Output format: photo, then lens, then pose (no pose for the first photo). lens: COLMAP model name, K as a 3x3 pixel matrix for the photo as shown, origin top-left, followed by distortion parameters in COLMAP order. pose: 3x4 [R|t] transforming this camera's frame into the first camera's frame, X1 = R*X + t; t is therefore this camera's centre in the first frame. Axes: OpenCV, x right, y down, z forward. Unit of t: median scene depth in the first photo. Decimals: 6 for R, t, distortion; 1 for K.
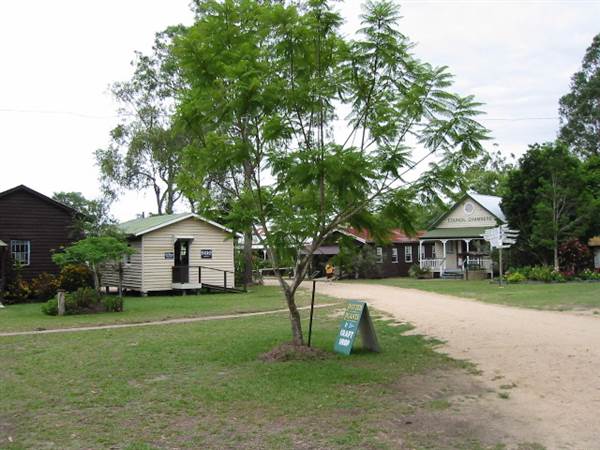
lens RADIAL K [[623.2, 0, 300.0], [0, 623.2, 225.0], [0, 0, 1]] dist [-0.066210, 0.019078]
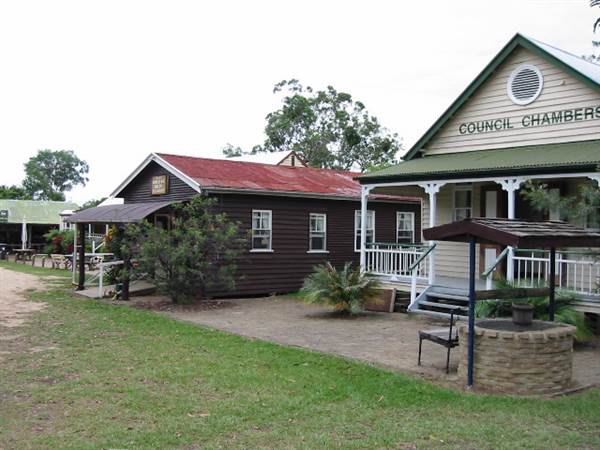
lens RADIAL K [[623.2, 0, 300.0], [0, 623.2, 225.0], [0, 0, 1]] dist [-0.066210, 0.019078]
pose [[0.992559, 0.020394, -0.120041, 0.204142], [-0.015600, 0.999048, 0.040746, 0.032388], [0.120758, -0.038570, 0.991932, 0.696743]]
